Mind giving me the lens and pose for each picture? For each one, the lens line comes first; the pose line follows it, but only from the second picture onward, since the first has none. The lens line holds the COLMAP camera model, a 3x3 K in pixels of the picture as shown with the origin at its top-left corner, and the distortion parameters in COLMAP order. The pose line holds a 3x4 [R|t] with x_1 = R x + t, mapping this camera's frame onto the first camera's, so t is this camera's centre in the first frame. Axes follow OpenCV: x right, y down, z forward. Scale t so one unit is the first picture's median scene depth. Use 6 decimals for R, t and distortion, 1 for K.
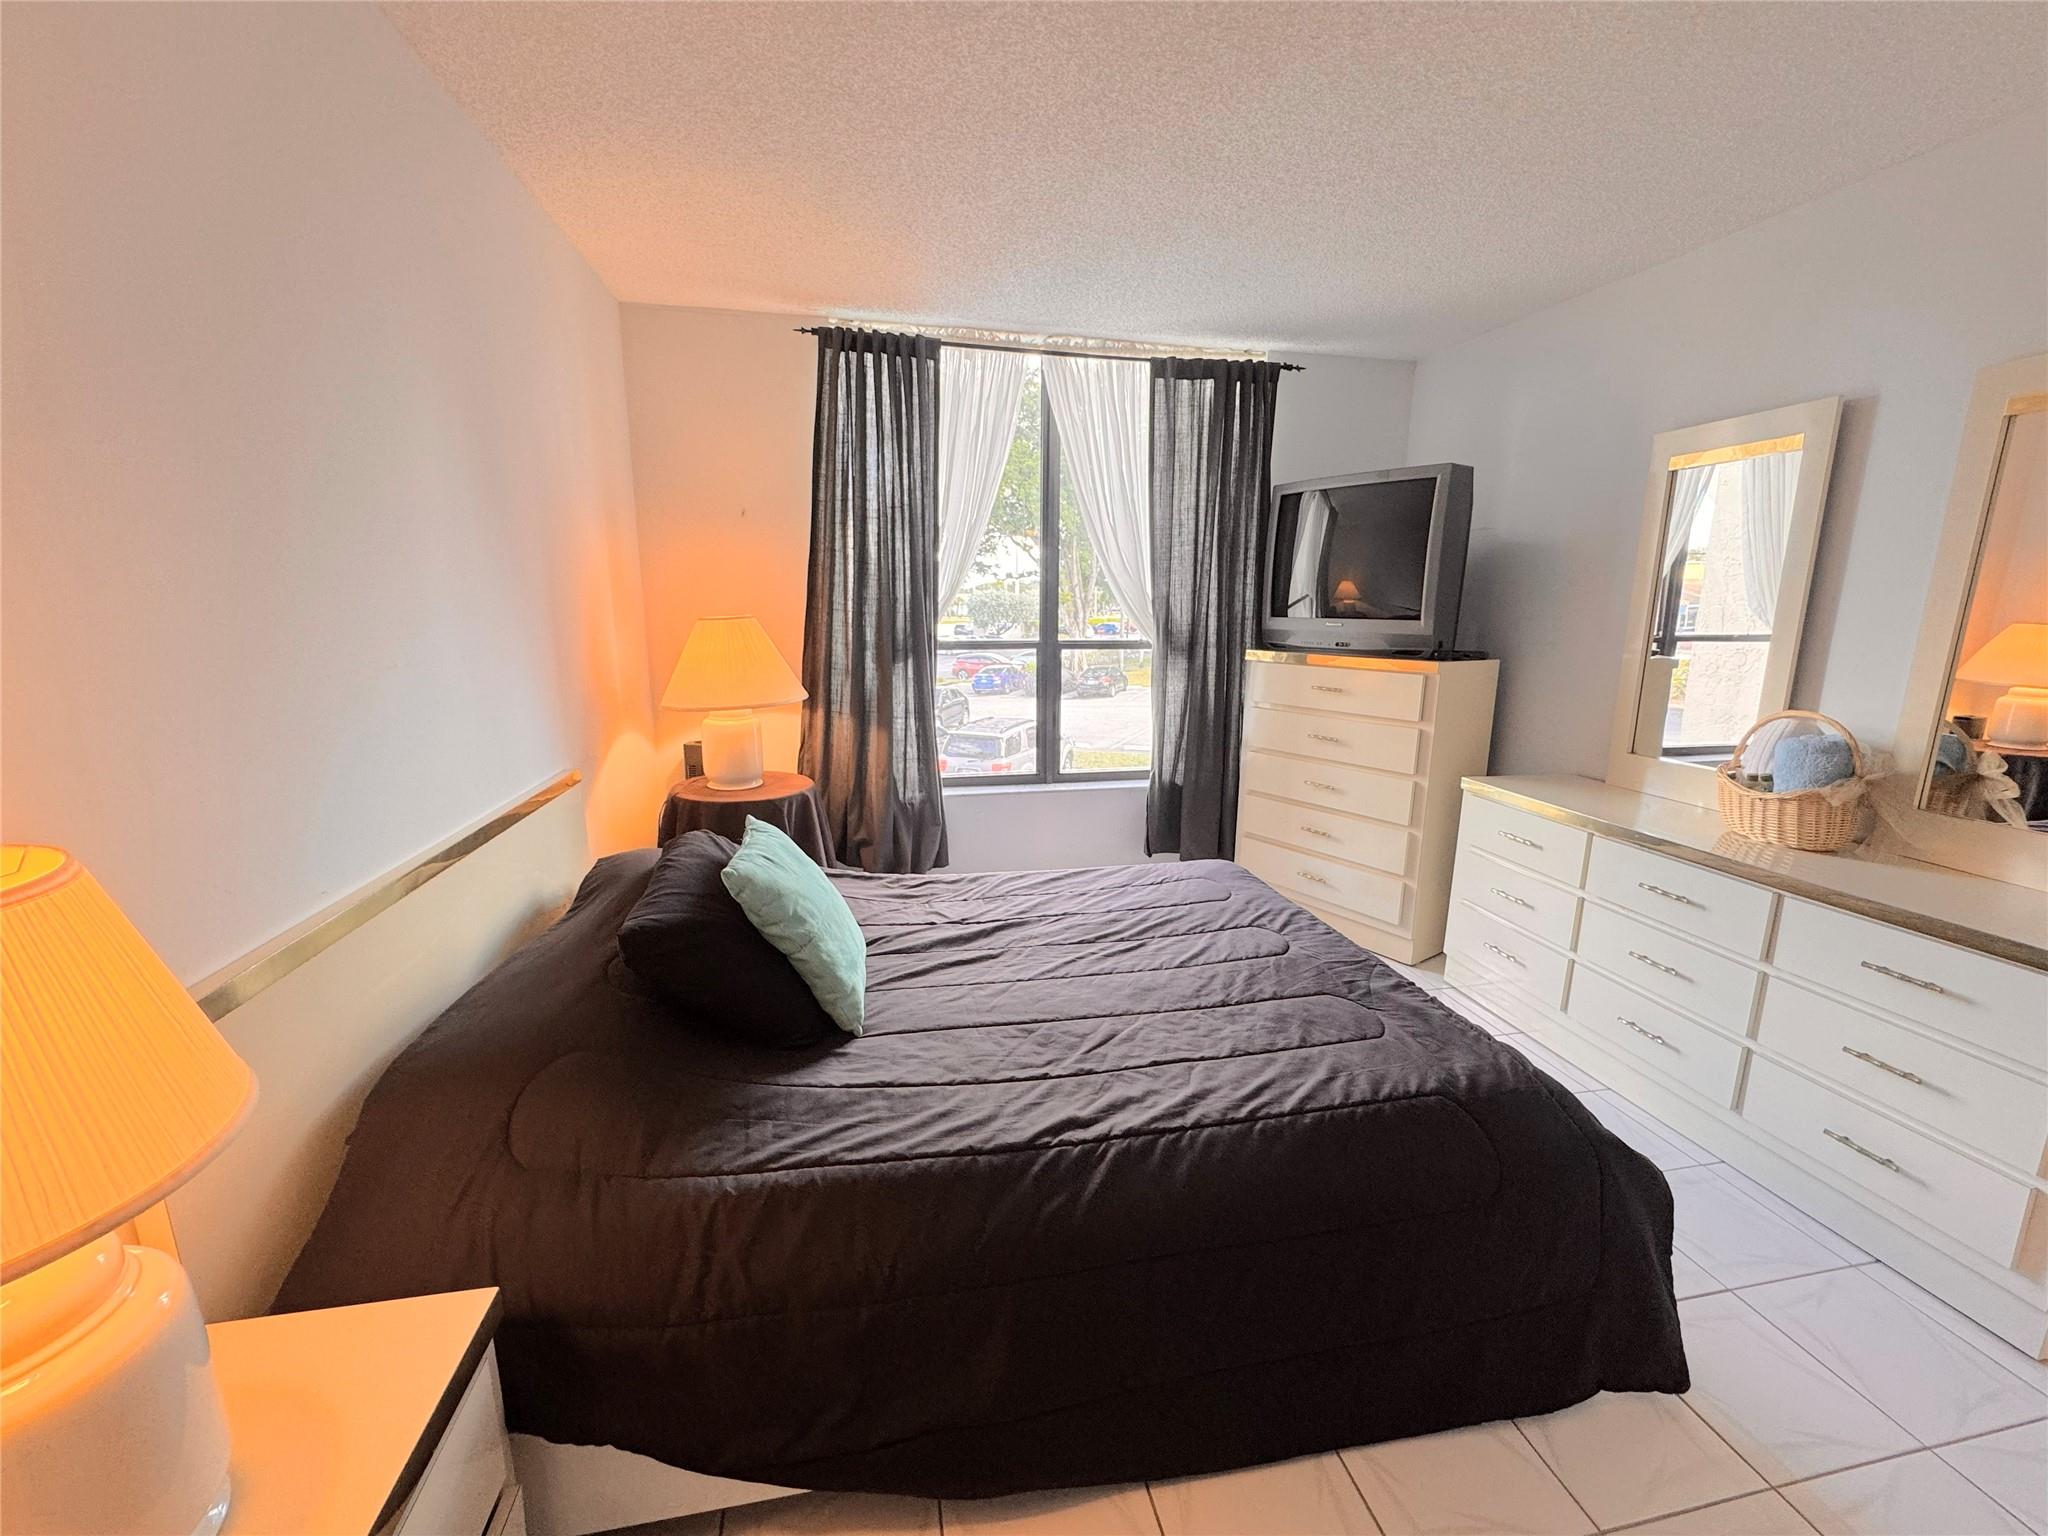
lens RADIAL K [[820.0, 0, 1029.0], [0, 820.0, 765.0], [0, 0, 1]] dist [-0.005120, -0.000158]
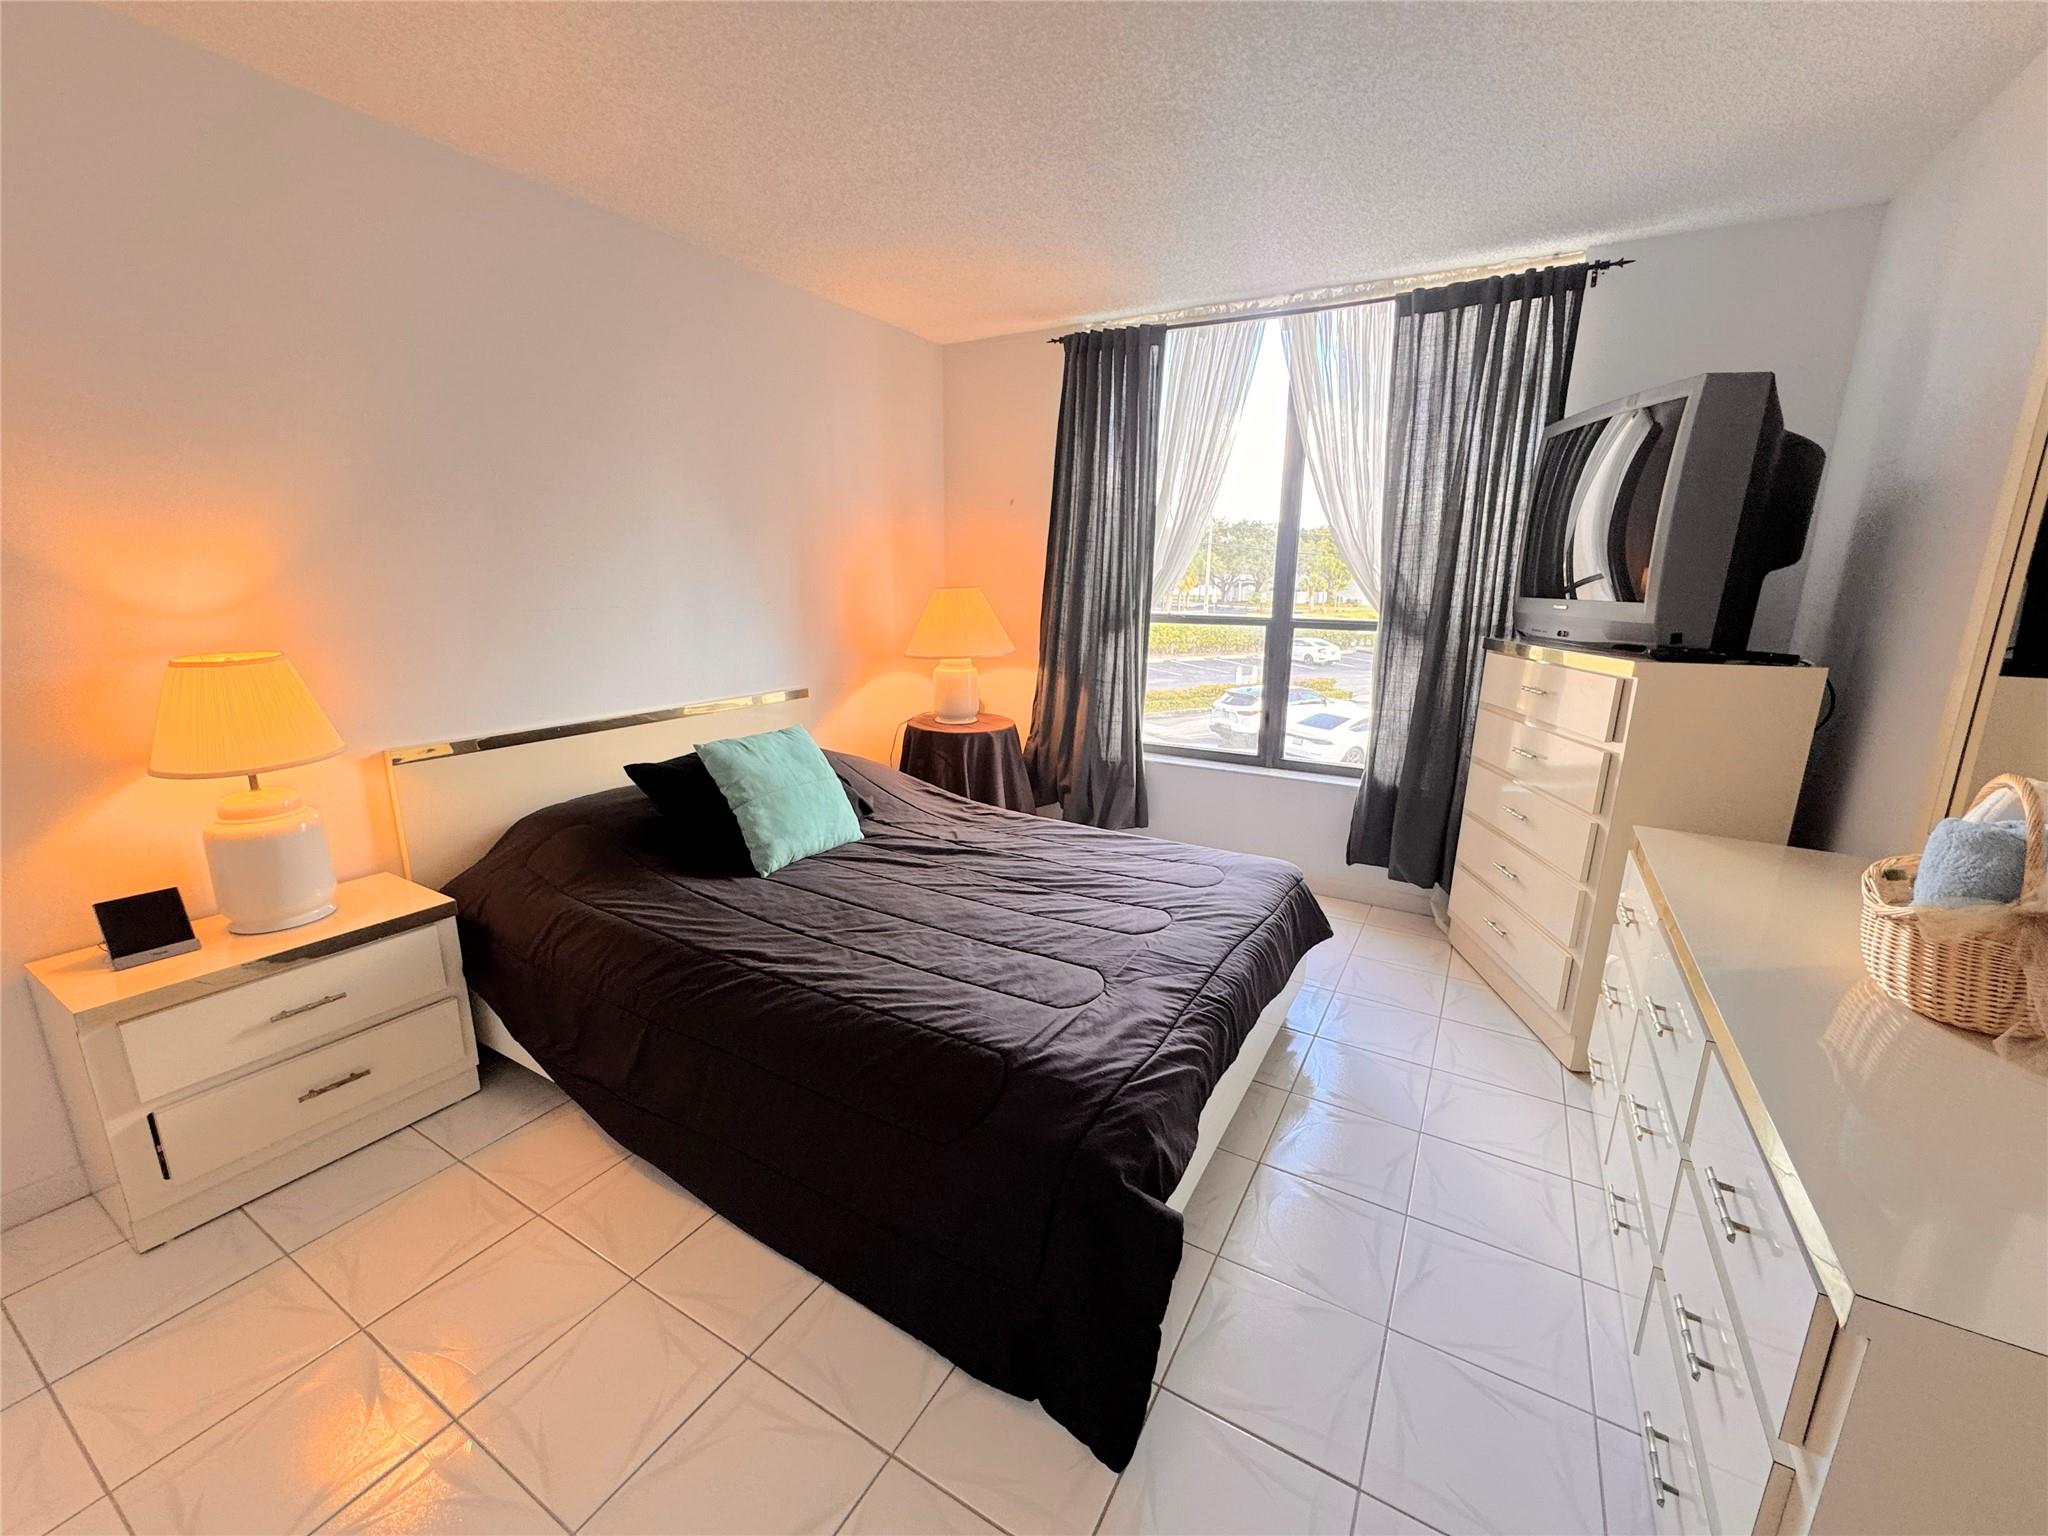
lens RADIAL K [[820.0, 0, 1031.1], [0, 820.0, 769.7], [0, 0, 1]] dist [-0.005120, -0.000158]
pose [[0.746960, 0.153924, -0.646806, 0.538630], [-0.134899, 0.987684, 0.079257, -0.016787], [0.651040, 0.028052, 0.758525, 0.110749]]
